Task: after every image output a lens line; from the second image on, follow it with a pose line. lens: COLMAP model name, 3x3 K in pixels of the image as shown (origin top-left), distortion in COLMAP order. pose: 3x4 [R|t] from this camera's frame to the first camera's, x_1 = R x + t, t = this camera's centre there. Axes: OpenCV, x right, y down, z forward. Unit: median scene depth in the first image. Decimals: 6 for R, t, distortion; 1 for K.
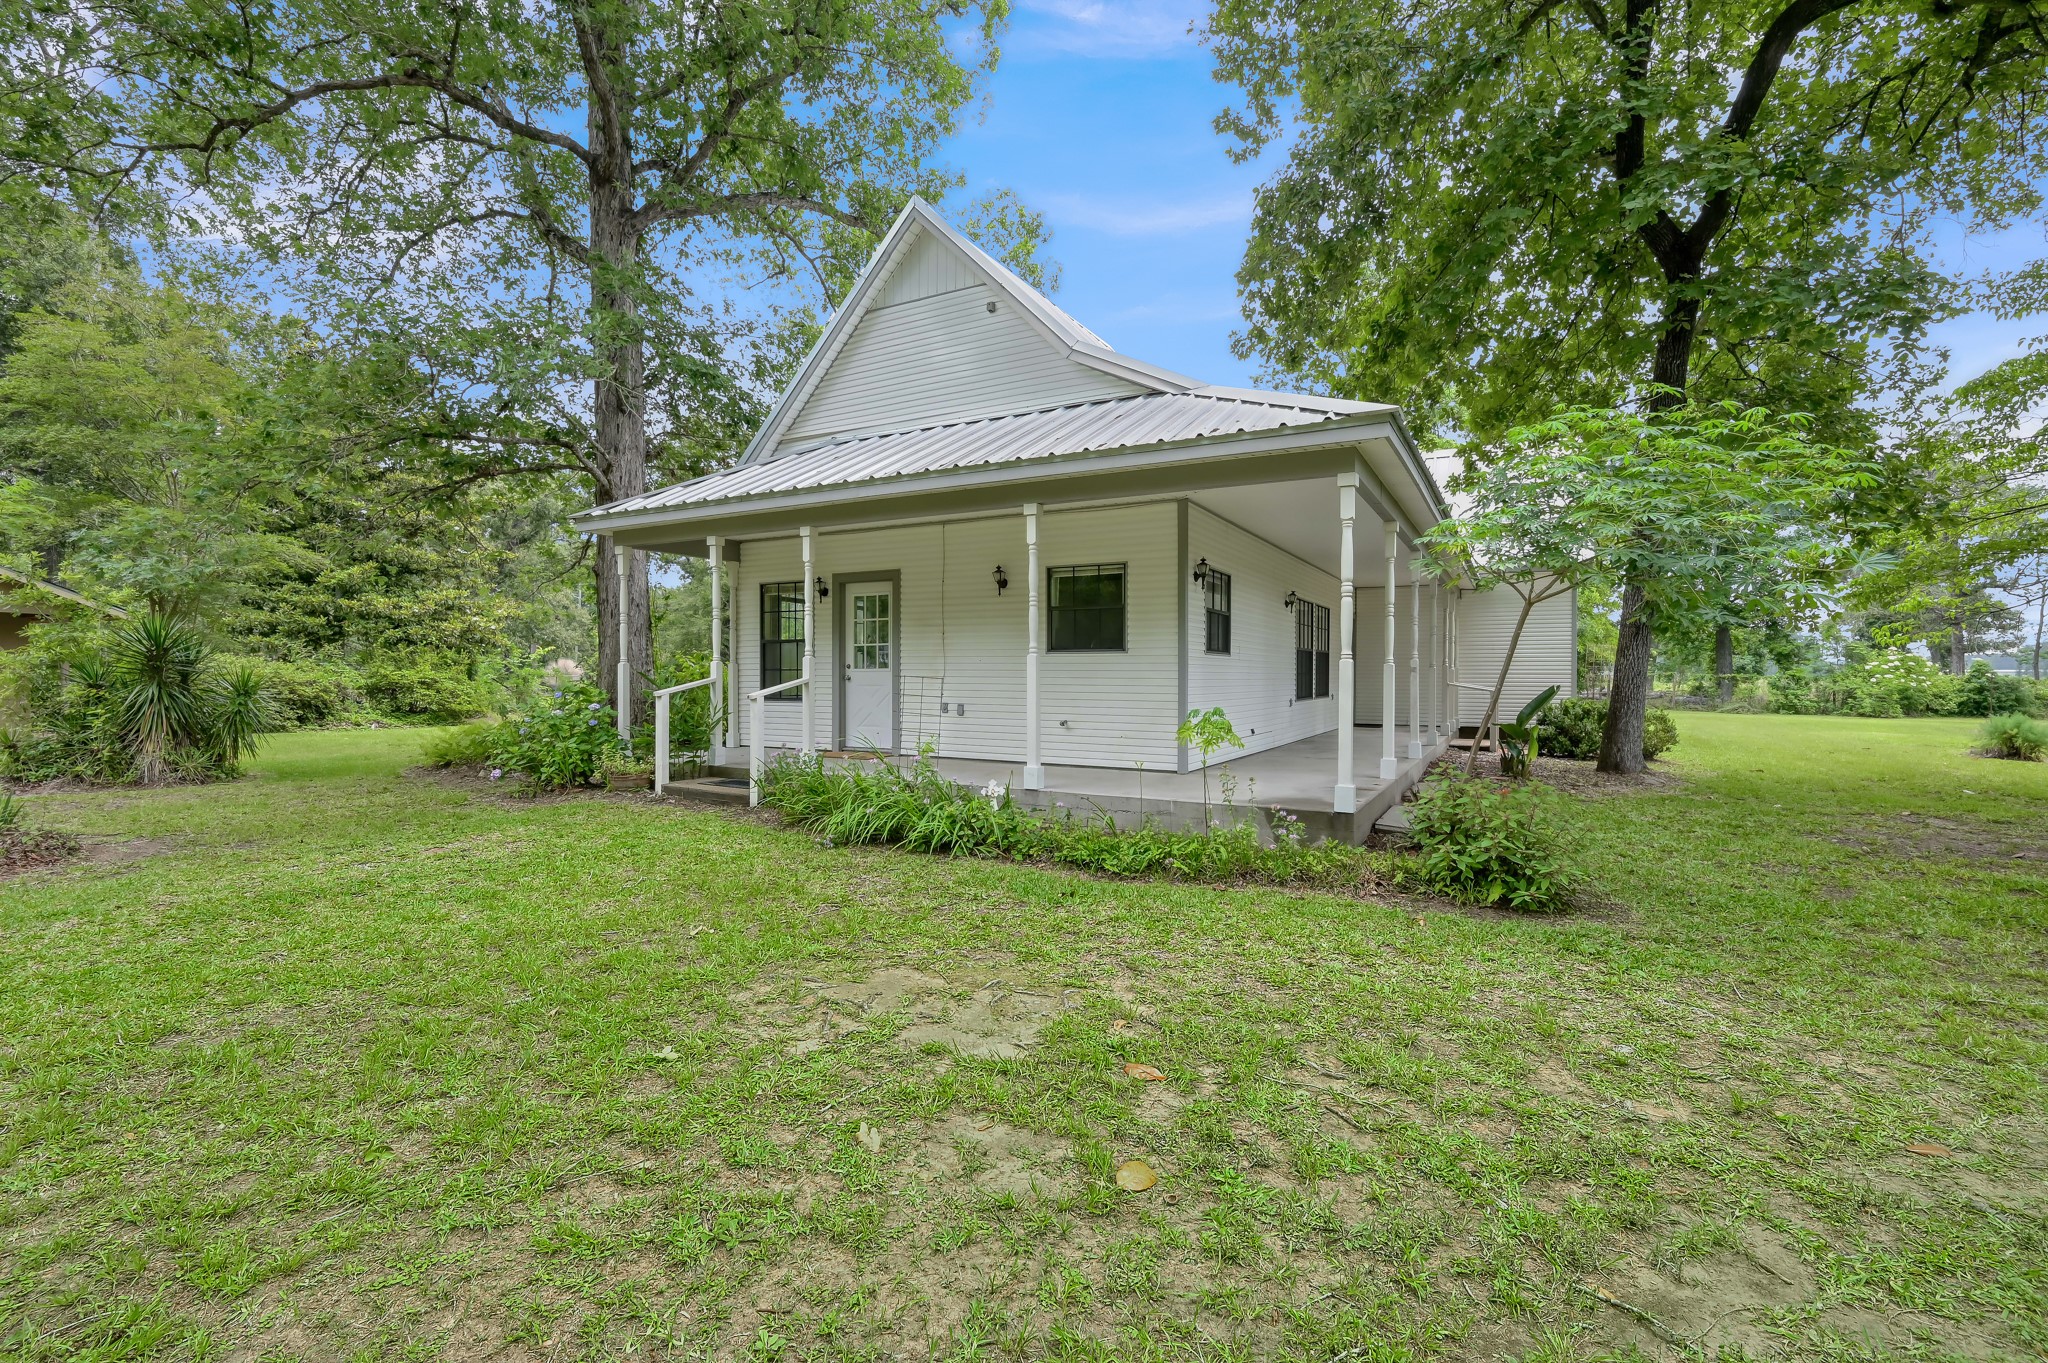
lens RADIAL K [[867.9, 0, 1024.9], [0, 867.9, 675.4], [0, 0, 1]] dist [-0.004542, -0.000230]
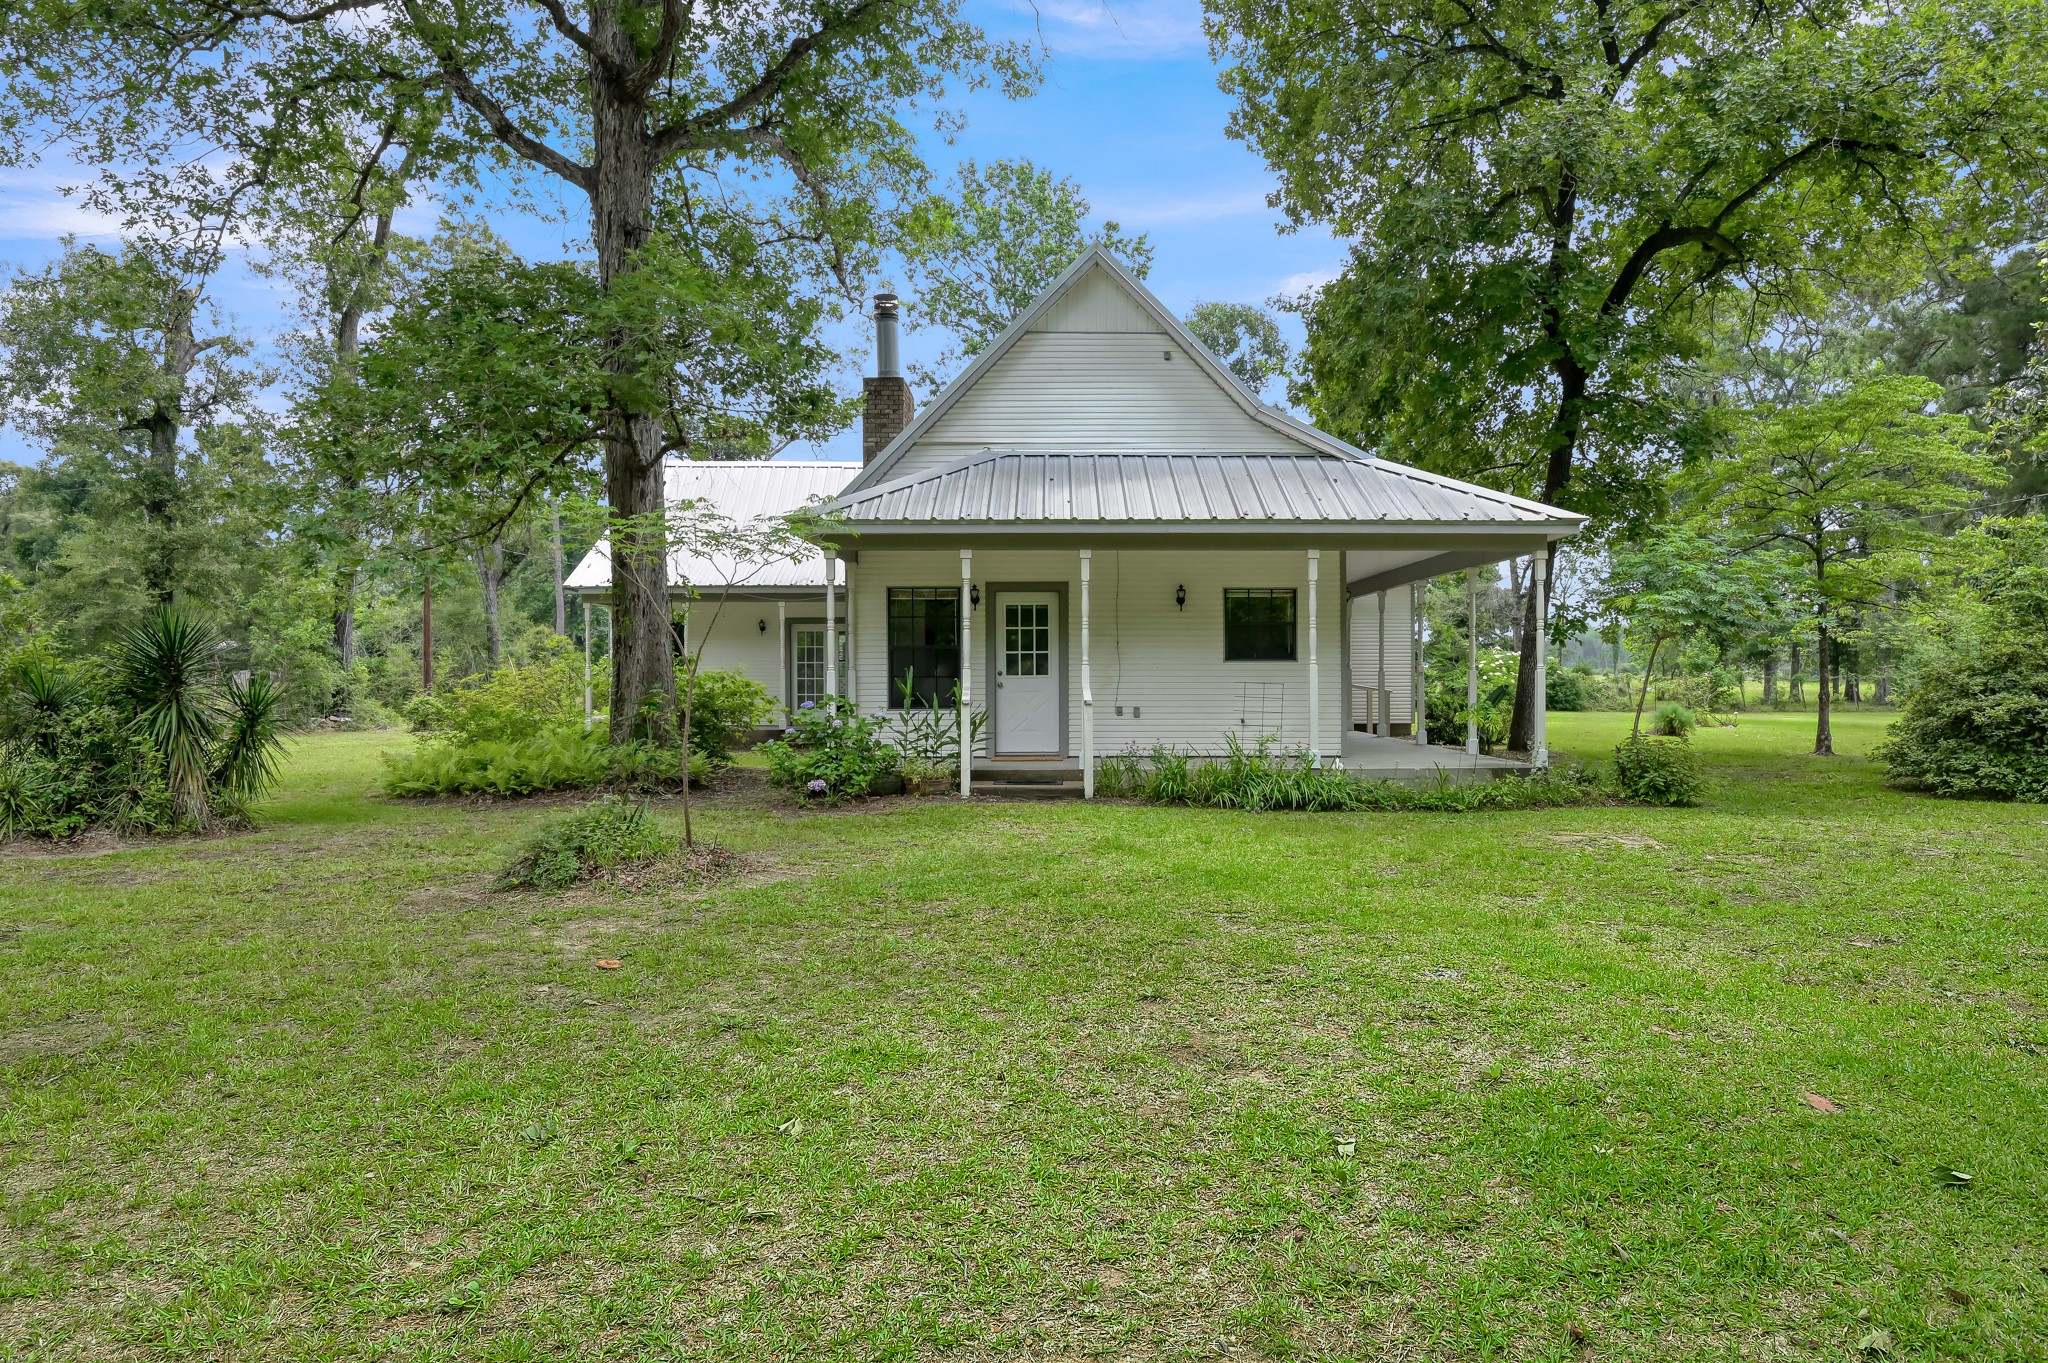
lens RADIAL K [[1246.8, 0, 1028.6], [0, 1246.8, 674.2], [0, 0, 1]] dist [-0.028520, 0.000494]
pose [[0.881891, -0.005546, 0.471420, -0.935545], [0.005444, 0.999984, 0.001580, -0.012224], [-0.471421, 0.001173, 0.881907, -0.334700]]
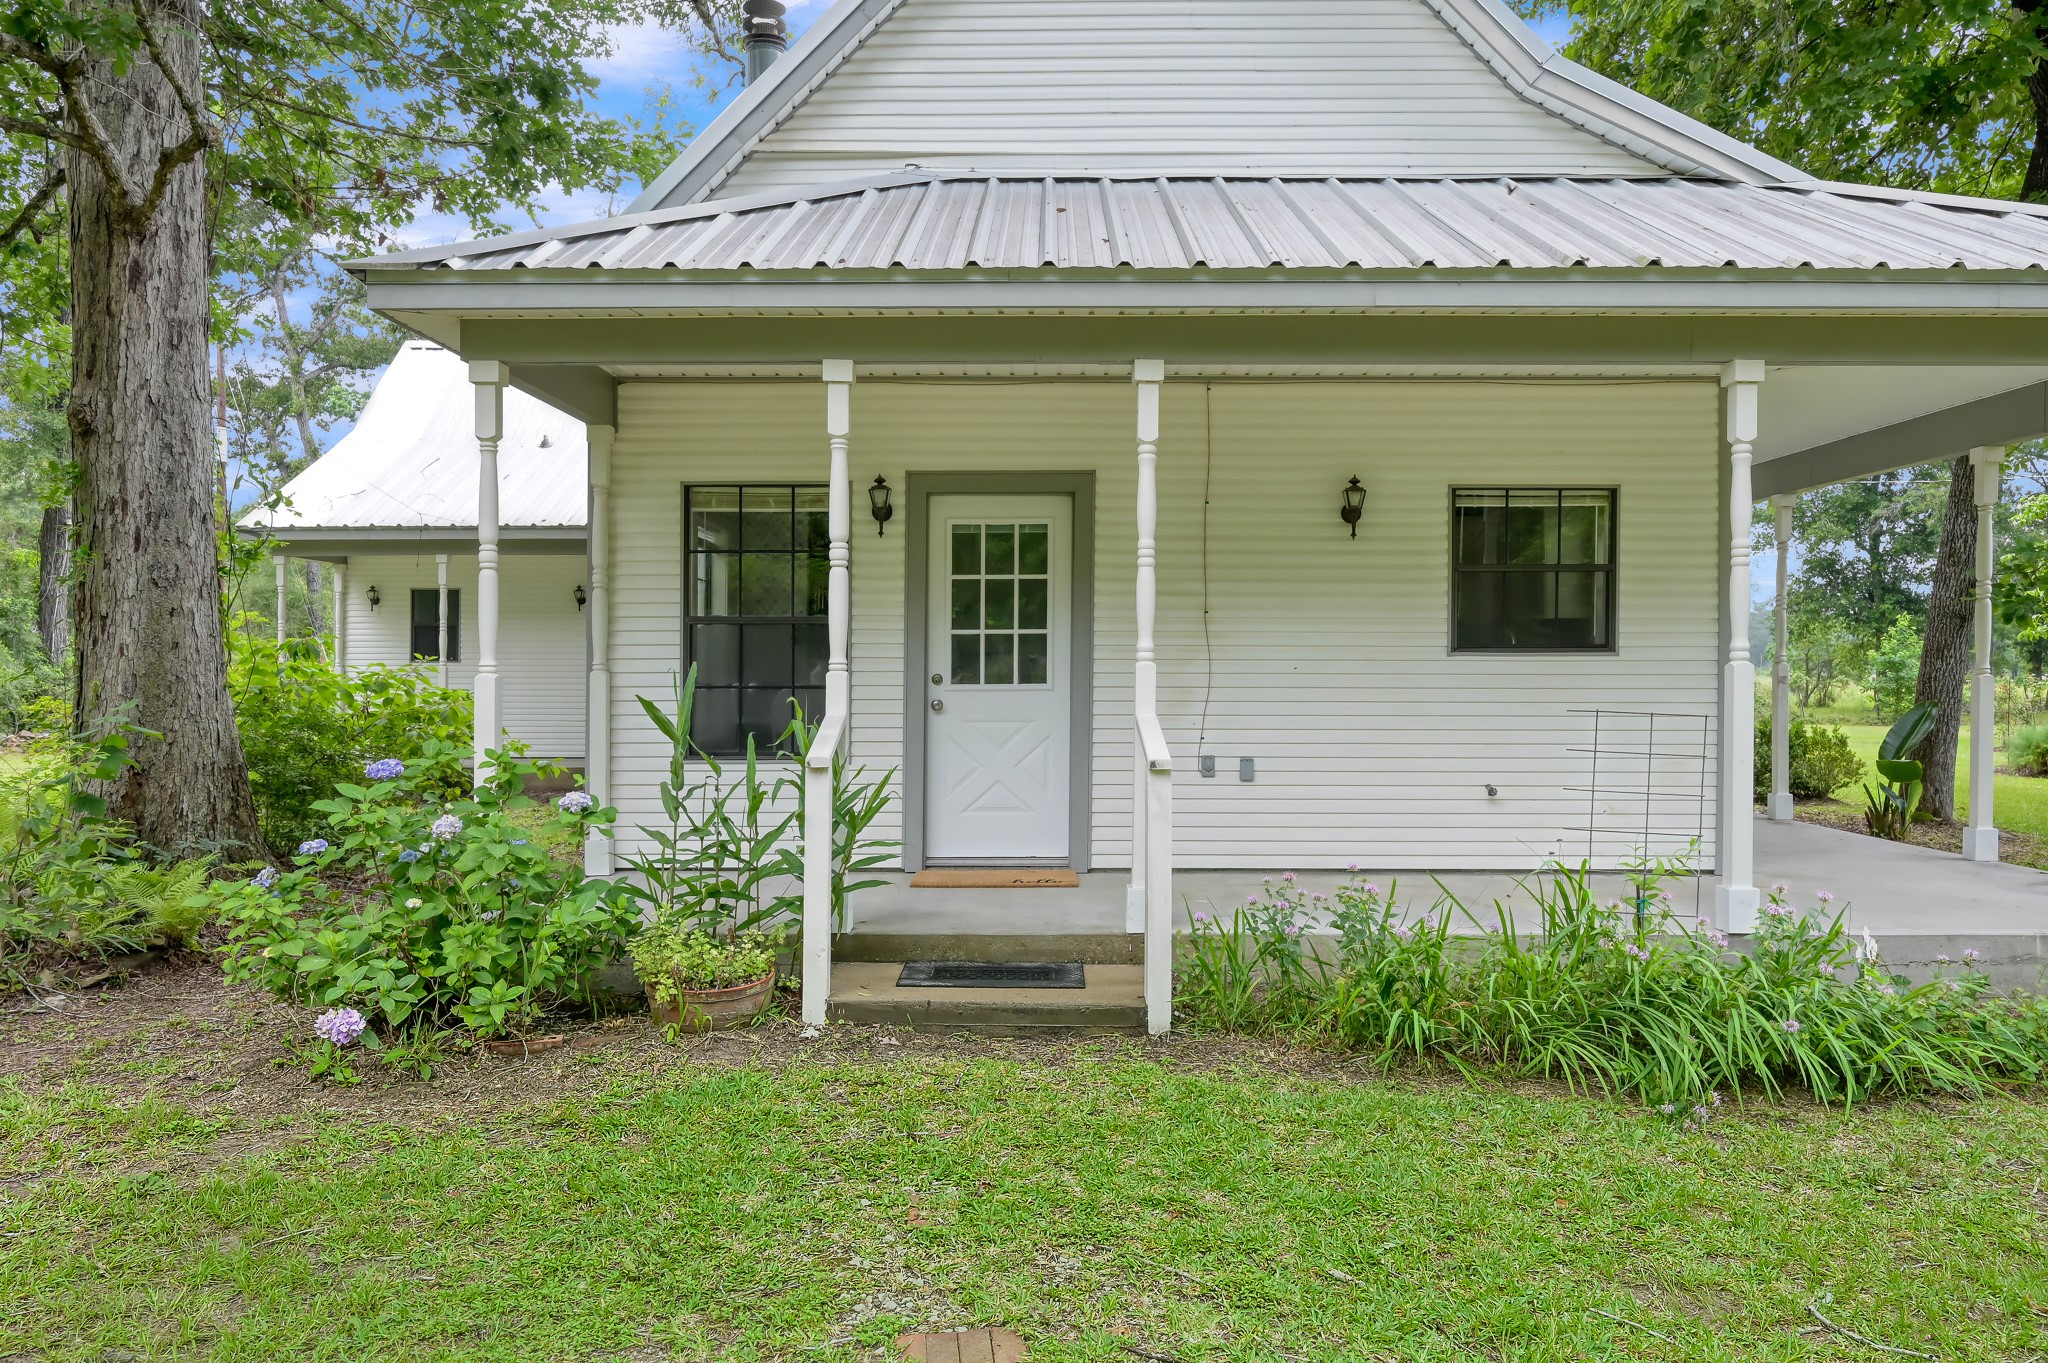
lens RADIAL K [[1413.3, 0, 1025.5], [0, 1413.3, 680.2], [0, 0, 1]] dist [0.006542, 0.000573]
pose [[0.882106, -0.003885, 0.471034, -0.550874], [0.001269, 0.999982, 0.005872, -0.015212], [-0.471048, -0.004582, 0.882095, 0.356941]]
